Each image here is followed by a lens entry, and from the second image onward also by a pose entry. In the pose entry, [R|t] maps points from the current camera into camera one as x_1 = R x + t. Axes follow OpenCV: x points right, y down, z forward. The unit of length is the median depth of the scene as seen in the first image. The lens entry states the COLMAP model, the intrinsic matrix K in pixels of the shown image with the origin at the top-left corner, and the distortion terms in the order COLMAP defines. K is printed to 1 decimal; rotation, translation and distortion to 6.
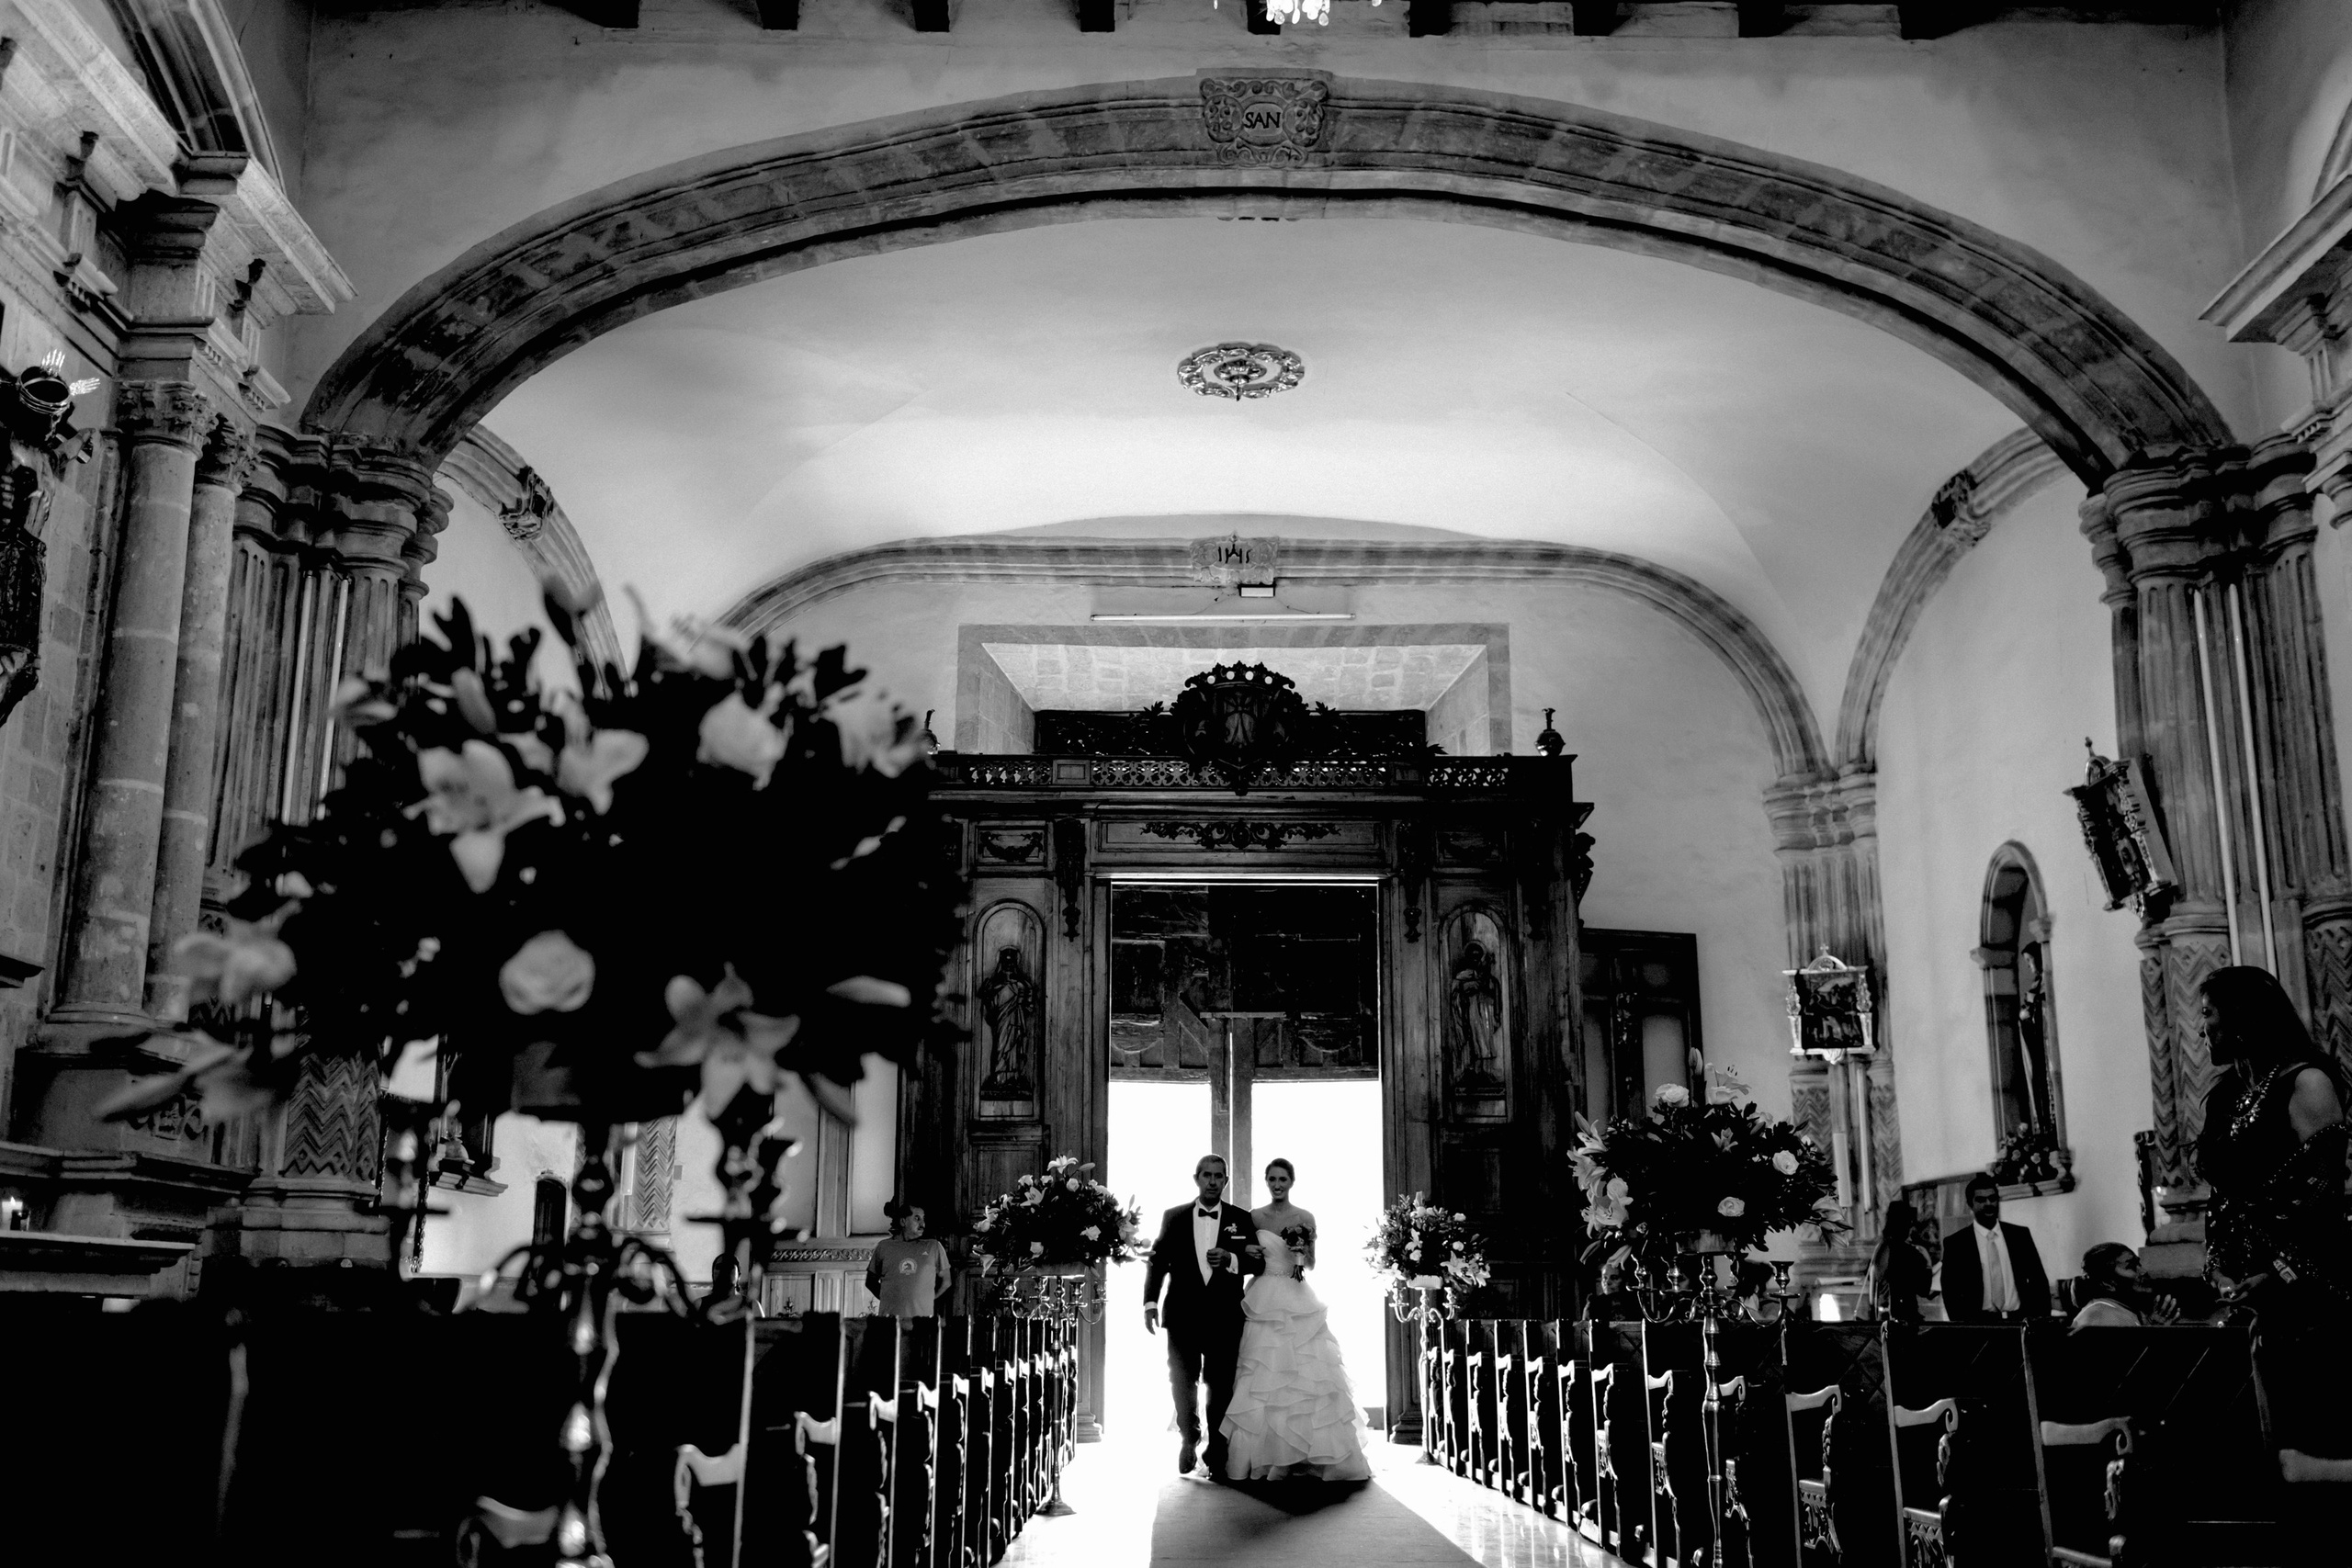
lens RADIAL K [[2421.3, 0, 1176.0], [0, 2421.3, 784.0], [0, 0, 1]] dist [0.006626, 0.007278]
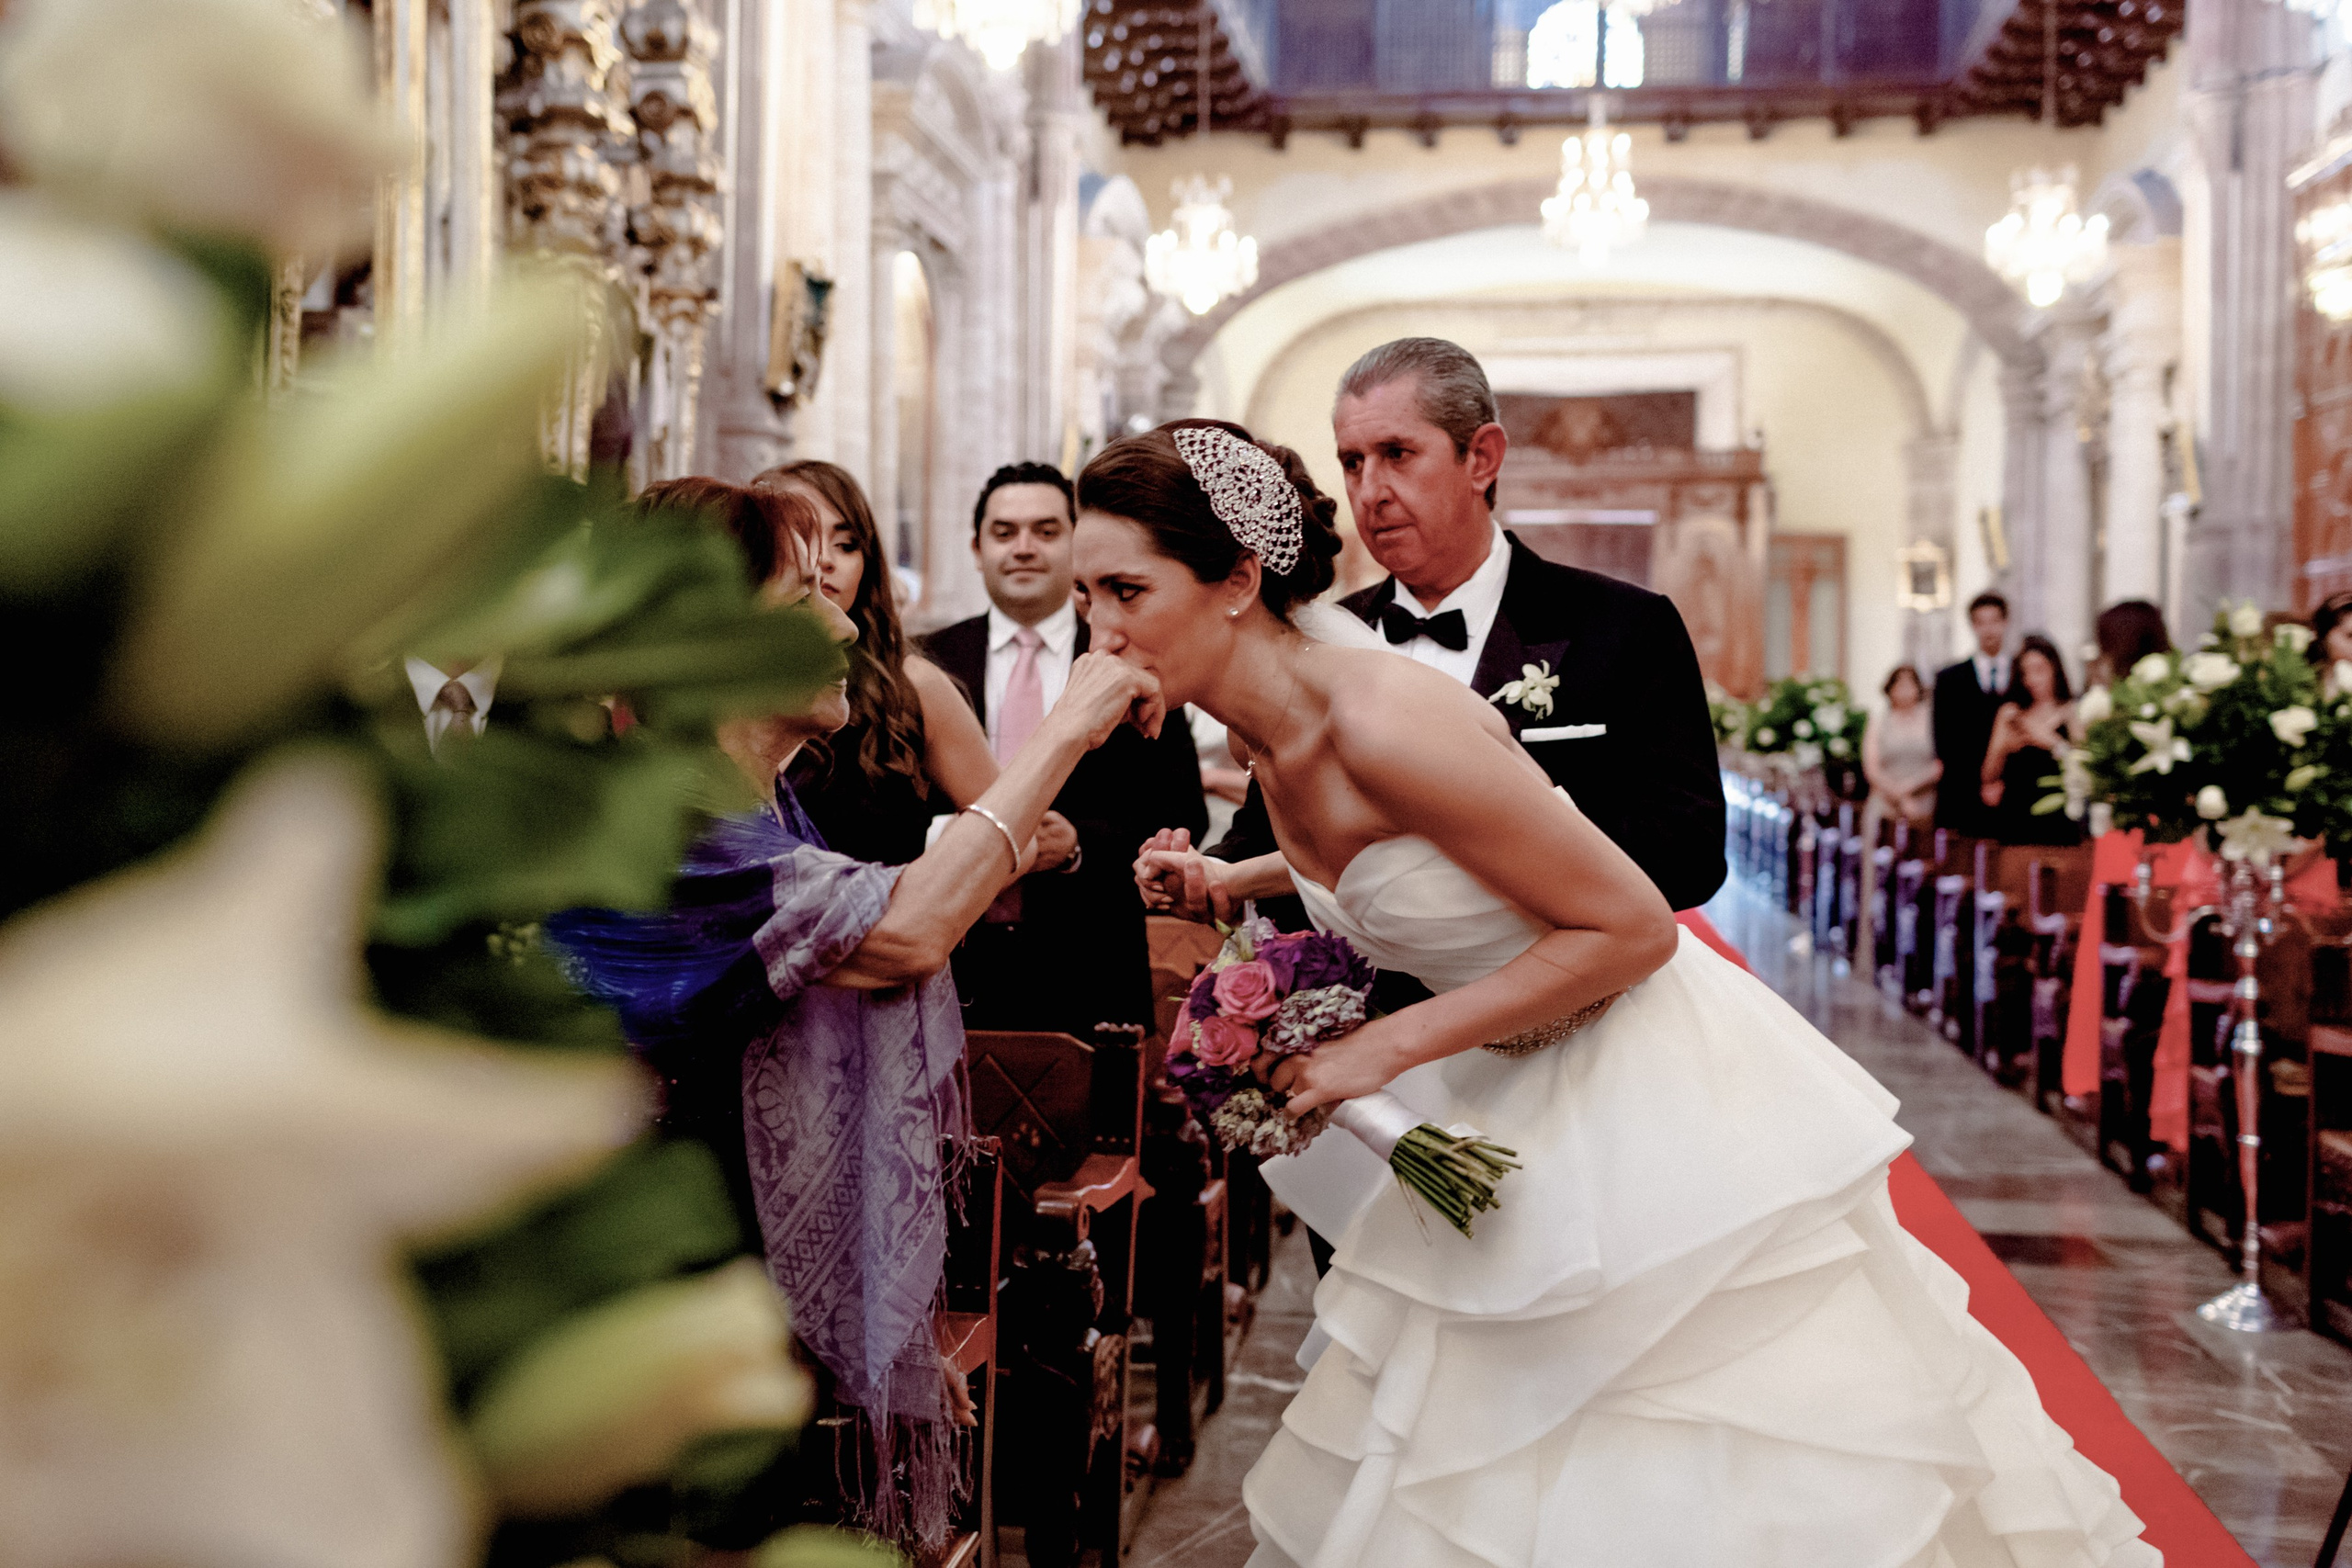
lens RADIAL K [[2388.5, 0, 1176.0], [0, 2388.5, 784.0], [0, 0, 1]] dist [0.008241, 0.004321]
pose [[0.988198, 0.013056, -0.152625, 0.002829], [0.025840, 0.967875, 0.250101, -0.212304], [0.150987, -0.251093, 0.956115, -0.783810]]
